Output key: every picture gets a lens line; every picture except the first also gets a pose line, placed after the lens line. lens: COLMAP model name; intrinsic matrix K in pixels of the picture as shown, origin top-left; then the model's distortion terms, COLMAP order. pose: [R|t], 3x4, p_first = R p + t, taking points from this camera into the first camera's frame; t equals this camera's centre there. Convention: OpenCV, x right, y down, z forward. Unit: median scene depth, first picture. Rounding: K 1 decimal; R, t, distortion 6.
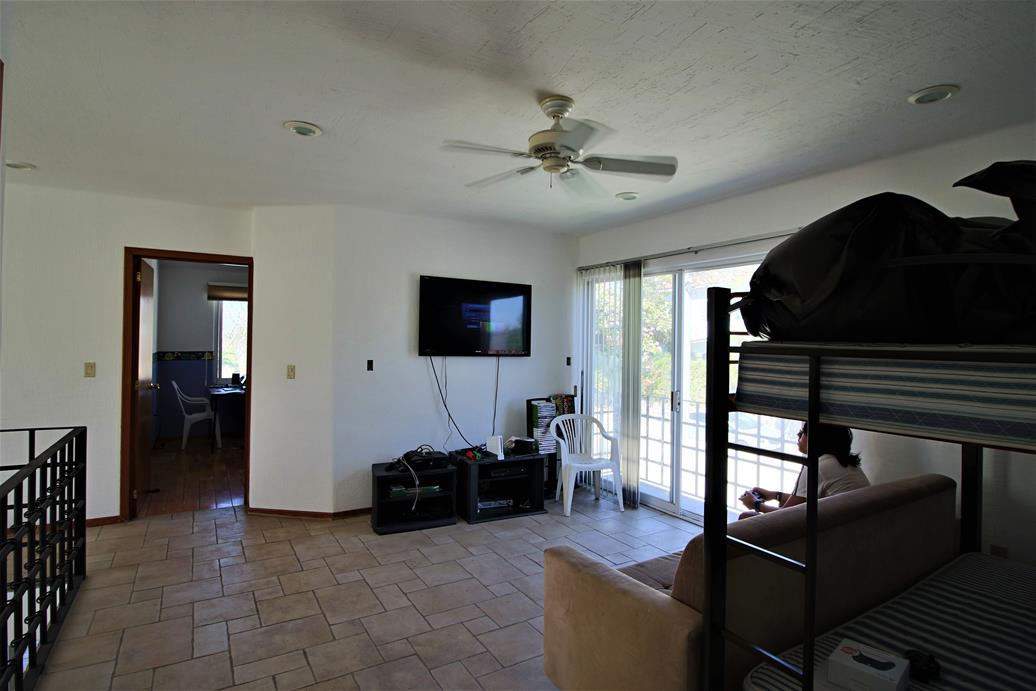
lens RADIAL K [[538.6, 0, 515.4], [0, 538.6, 343.8], [0, 0, 1]] dist [0.003222, 0.000373]
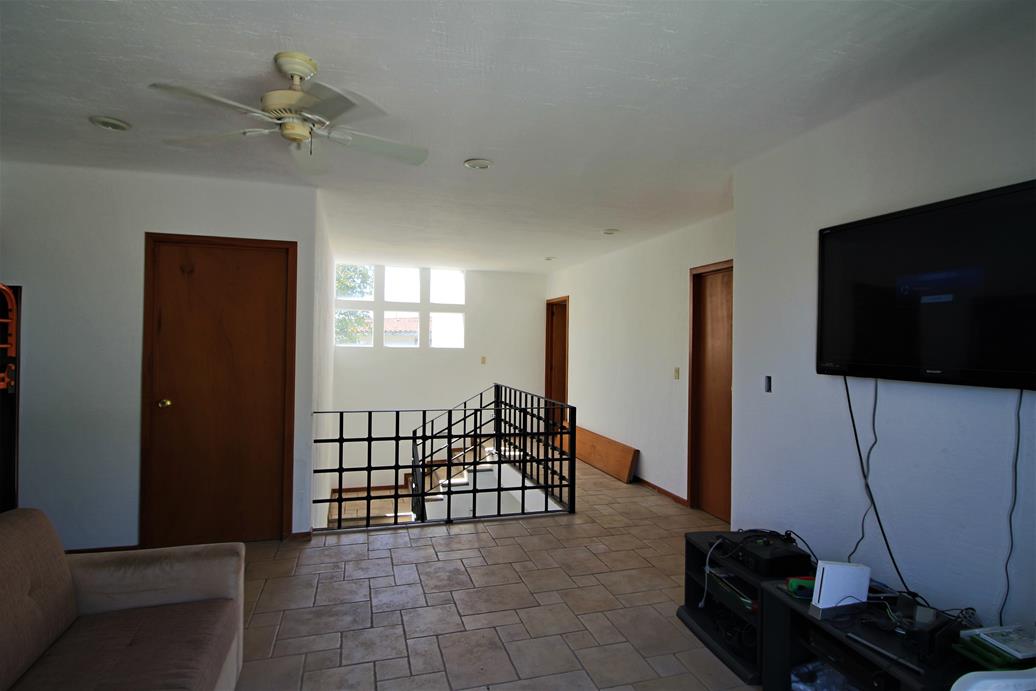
lens RADIAL K [[538.6, 0, 515.4], [0, 538.6, 346.8], [0, 0, 1]] dist [0.003222, 0.000373]
pose [[-0.250625, -0.015346, -0.967963, 0.542577], [-0.019686, 0.999748, -0.010752, 0.008598], [0.967884, 0.016361, -0.250864, 1.033797]]
